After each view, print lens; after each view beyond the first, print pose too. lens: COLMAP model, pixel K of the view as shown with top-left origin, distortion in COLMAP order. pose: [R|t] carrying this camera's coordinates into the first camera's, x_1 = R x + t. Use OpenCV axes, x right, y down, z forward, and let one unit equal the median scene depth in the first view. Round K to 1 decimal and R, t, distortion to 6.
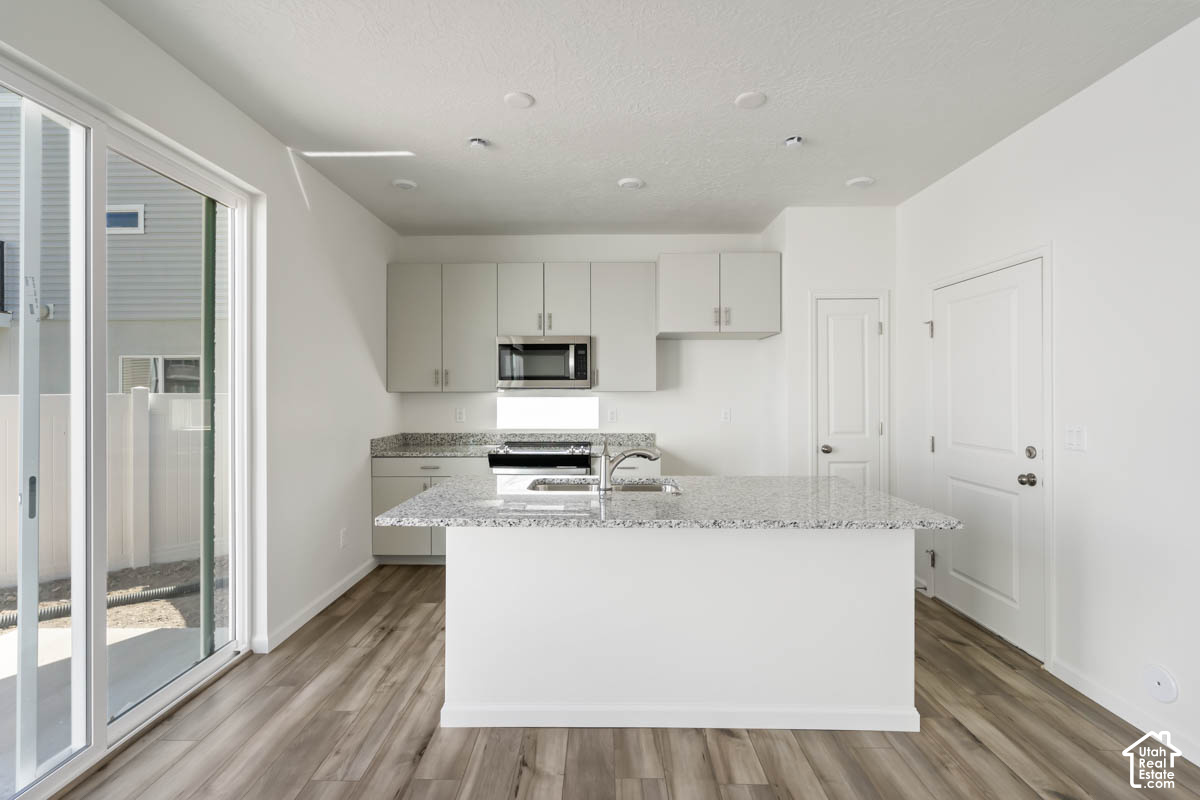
lens RADIAL K [[551.0, 0, 594.5], [0, 551.0, 392.1], [0, 0, 1]] dist [-0.000258, 0.000126]
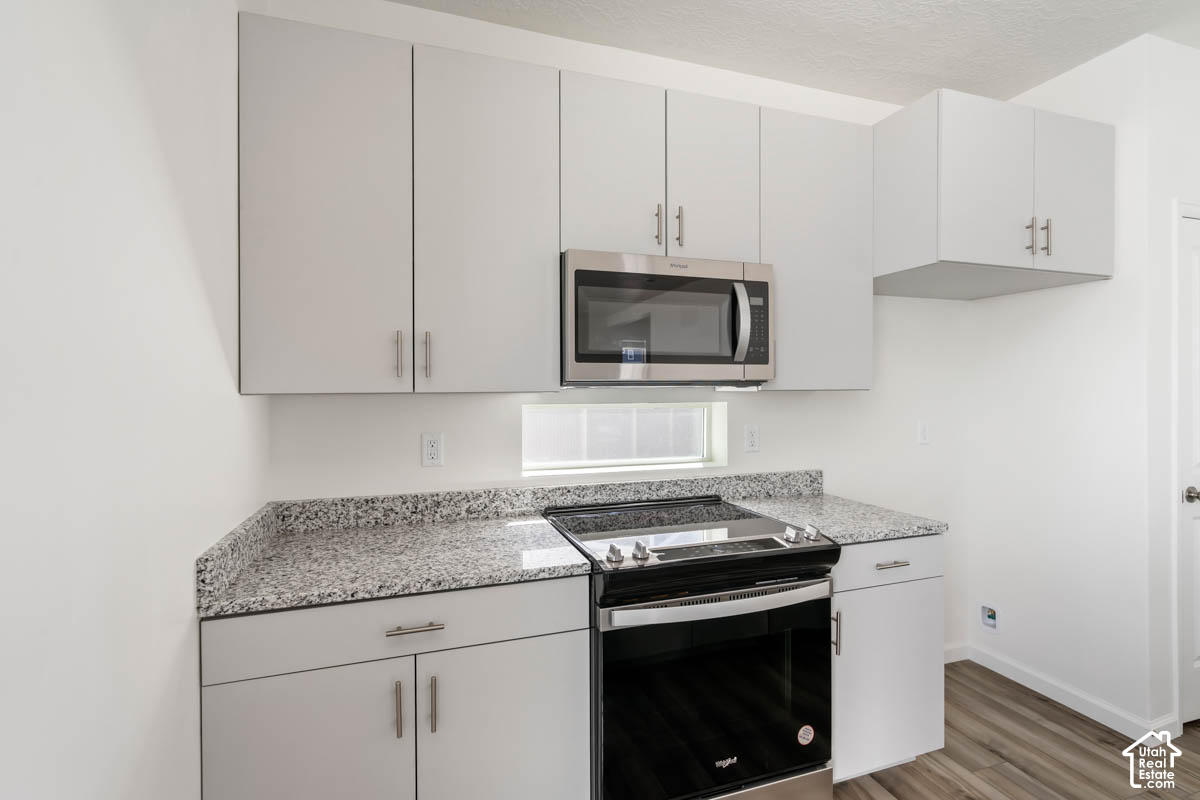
lens RADIAL K [[551.0, 0, 597.7], [0, 551.0, 390.0], [0, 0, 1]] dist [-0.000258, 0.000126]
pose [[0.943861, -0.004227, 0.330315, -0.287738], [0.004431, 0.999990, 0.000133, -0.002253], [-0.330312, 0.001338, 0.943871, 0.626156]]
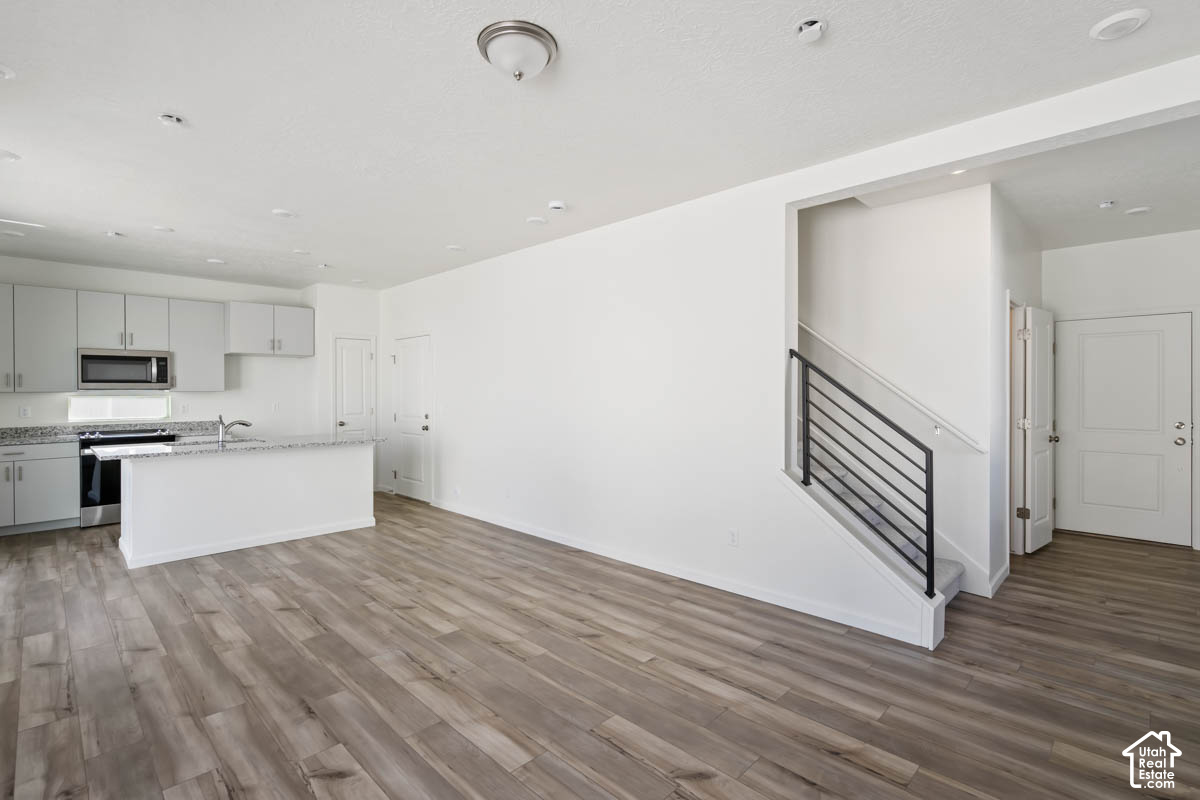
lens RADIAL K [[551.0, 0, 589.7], [0, 551.0, 391.5], [0, 0, 1]] dist [-0.000258, 0.000126]
pose [[0.702118, -0.003590, 0.712051, -0.256169], [0.003481, 0.999993, 0.001609, 0.000383], [-0.712052, 0.001349, 0.702126, -0.743964]]
